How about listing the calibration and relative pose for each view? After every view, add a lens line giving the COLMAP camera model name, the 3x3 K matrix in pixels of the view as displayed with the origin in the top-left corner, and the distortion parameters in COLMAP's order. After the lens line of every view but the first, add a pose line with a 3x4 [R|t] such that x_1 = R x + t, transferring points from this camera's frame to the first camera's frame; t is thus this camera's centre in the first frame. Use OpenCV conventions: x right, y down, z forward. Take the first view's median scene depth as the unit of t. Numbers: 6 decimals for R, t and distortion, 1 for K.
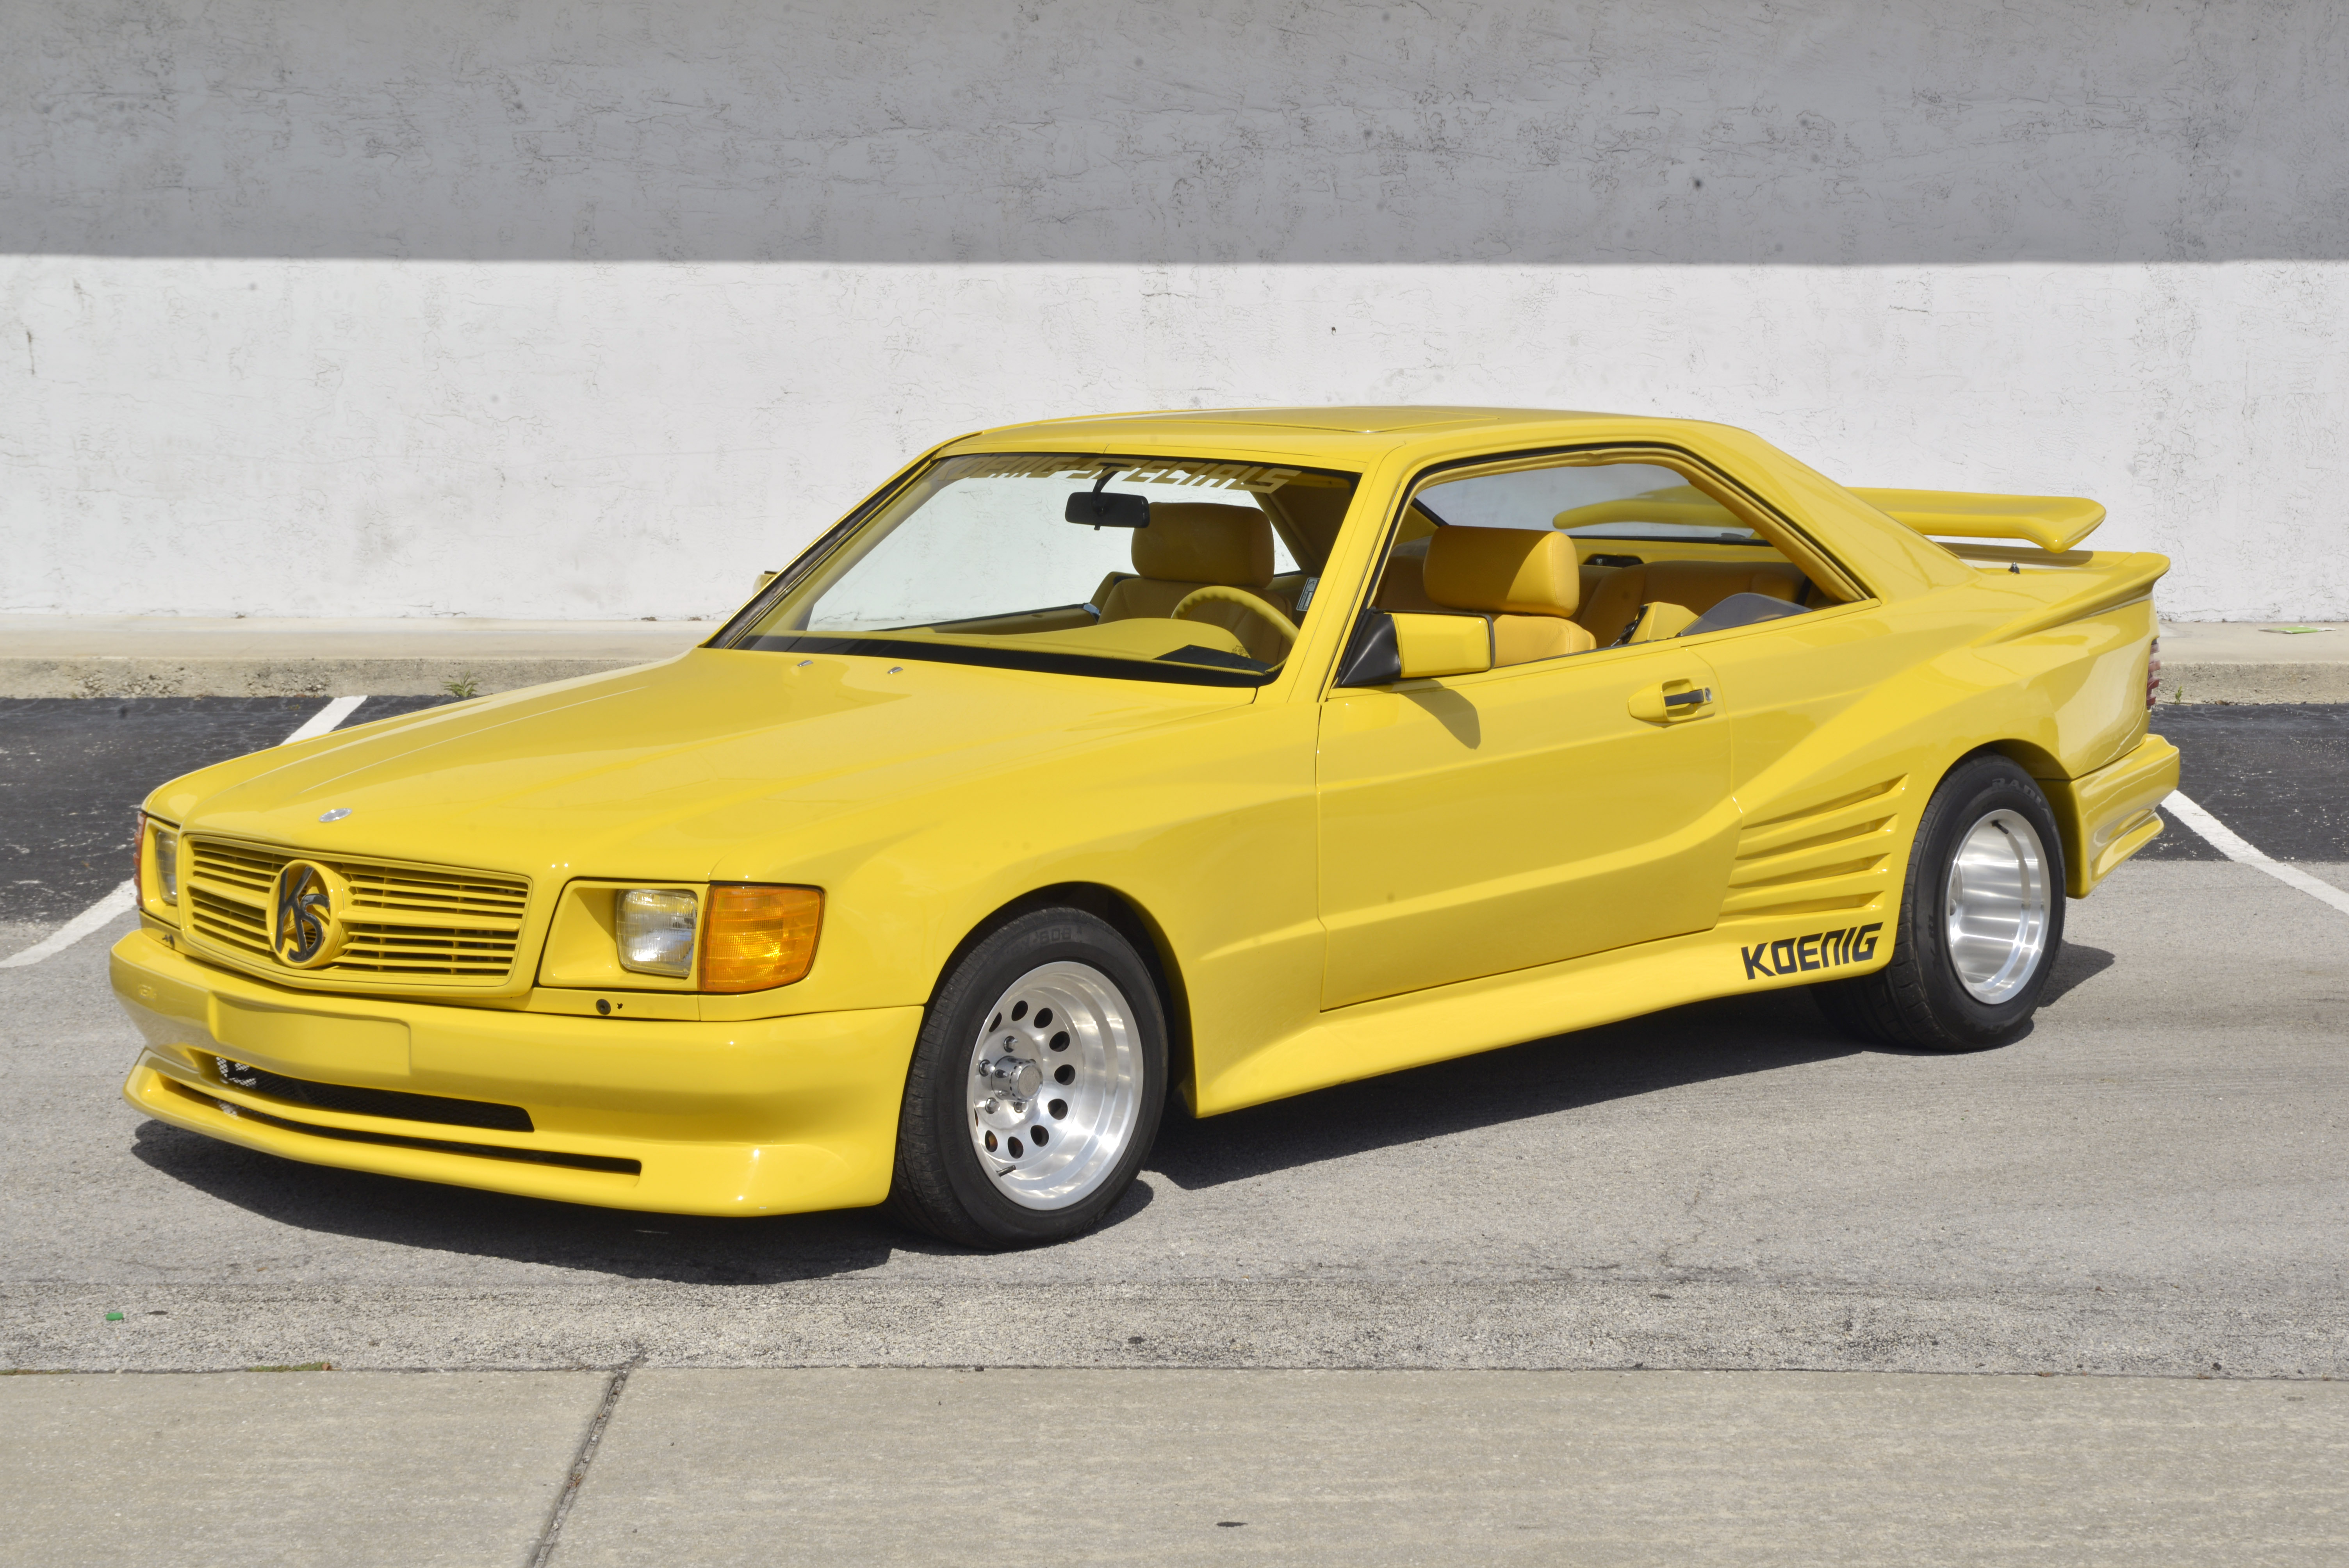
lens RADIAL K [[4455.5, 0, 1116.9], [0, 4455.5, 815.2], [0, 0, 1]] dist [0.100448, 0.525452]
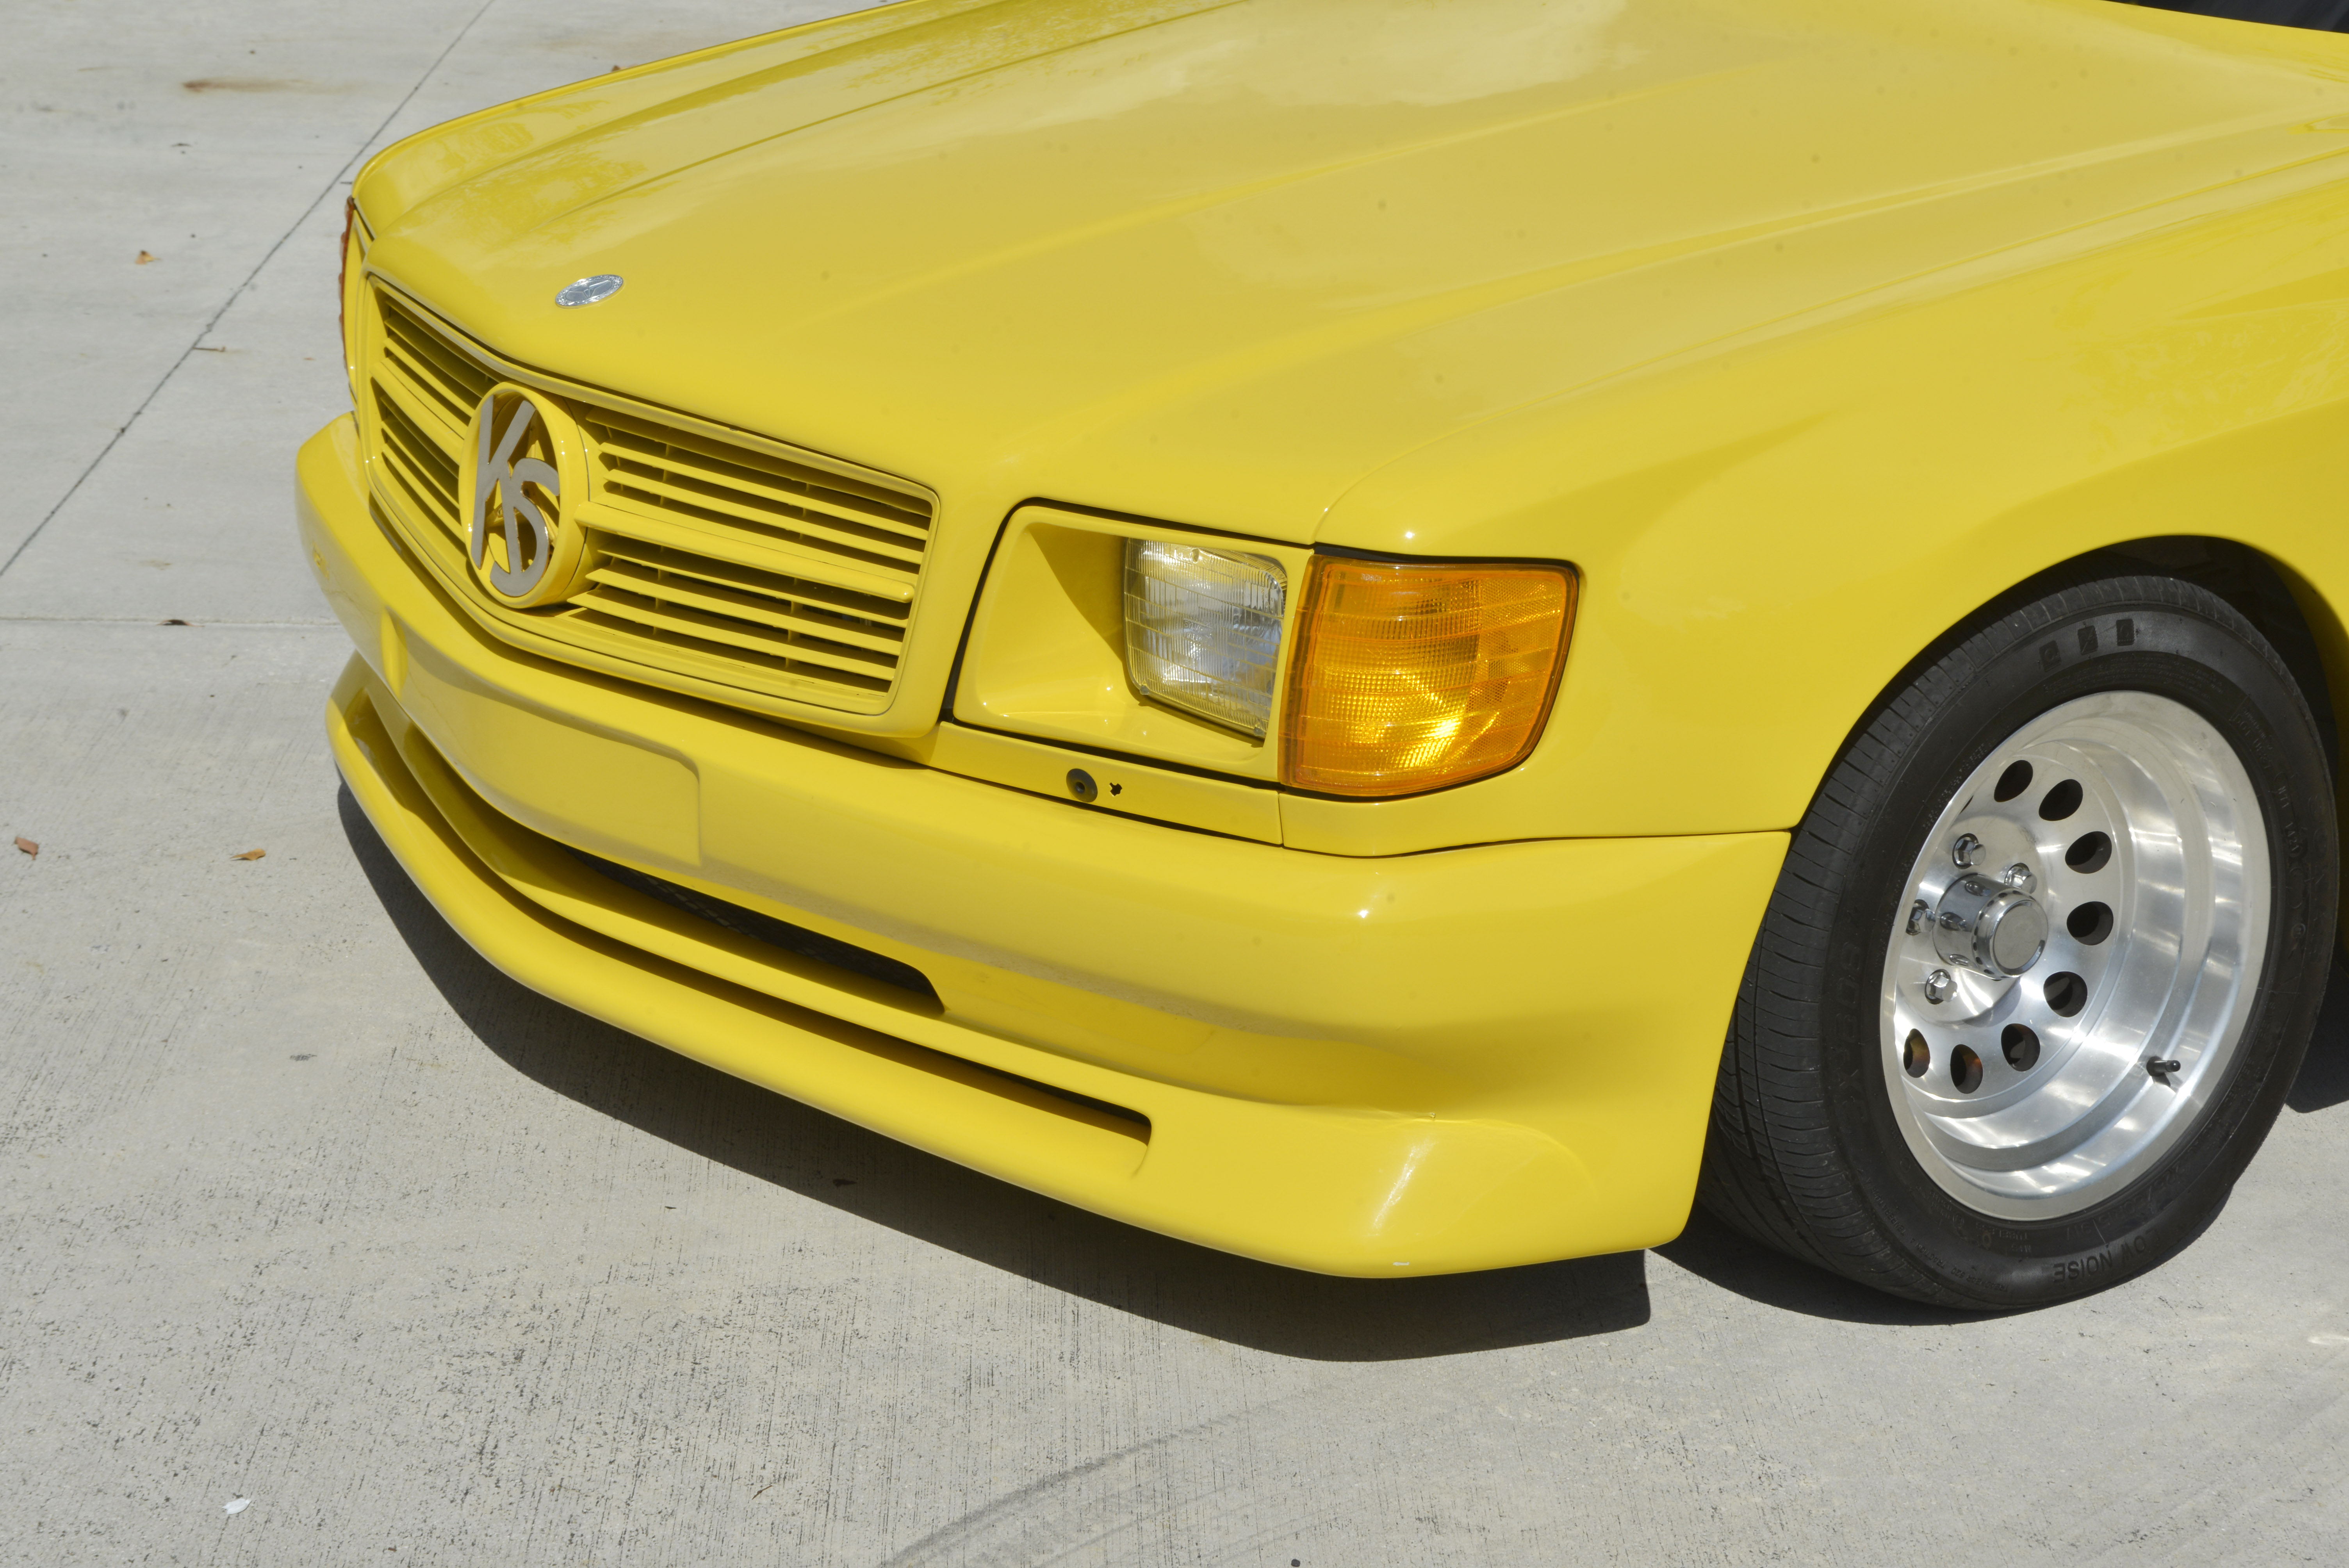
lens RADIAL K [[4455.5, 0, 1116.9], [0, 4455.5, 815.2], [0, 0, 1]] dist [0.100448, 0.525452]
pose [[0.978157, 0.079922, -0.191887, -0.020795], [-0.037947, 0.976274, 0.213188, -0.045136], [0.204373, -0.201250, 0.957982, 0.493233]]
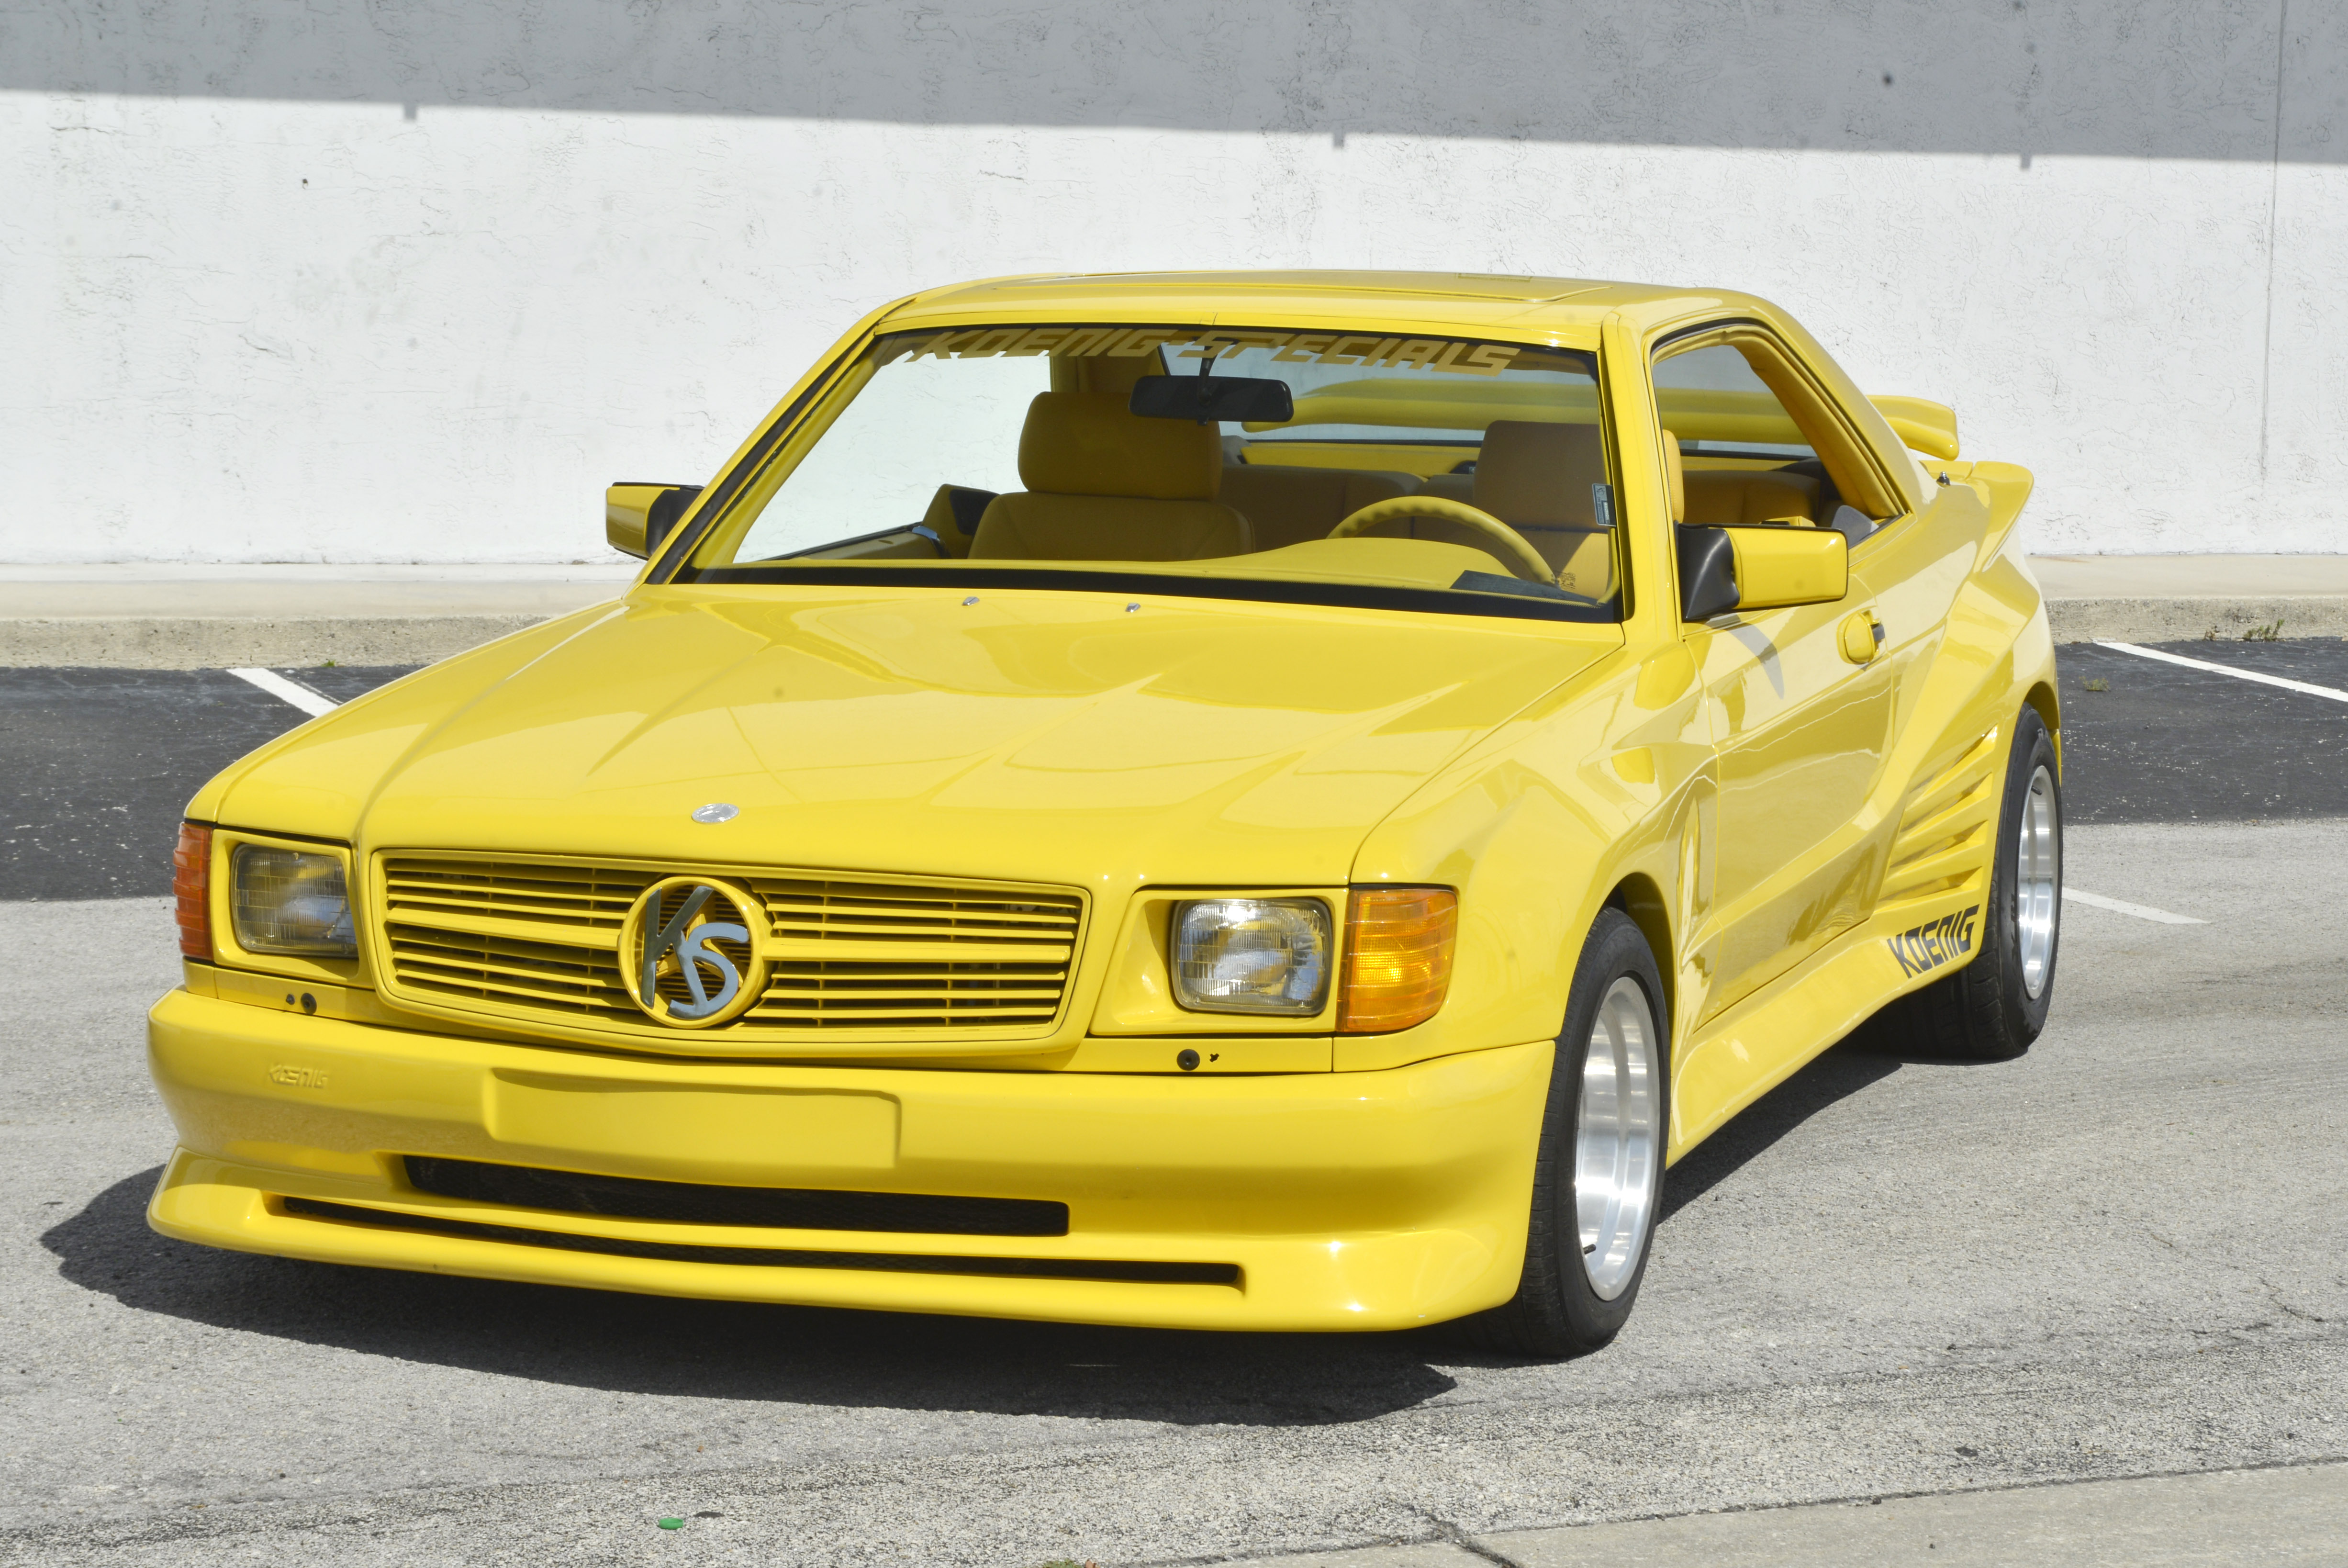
lens RADIAL K [[5519.4, 0, 1209.3], [0, 5519.4, 871.5], [0, 0, 1]] dist [0.084150, 0.716072]
pose [[0.909941, -0.031526, 0.413539, -0.428614], [0.027785, 0.999500, 0.015059, -0.001647], [-0.413807, -0.002213, 0.910362, 0.145825]]
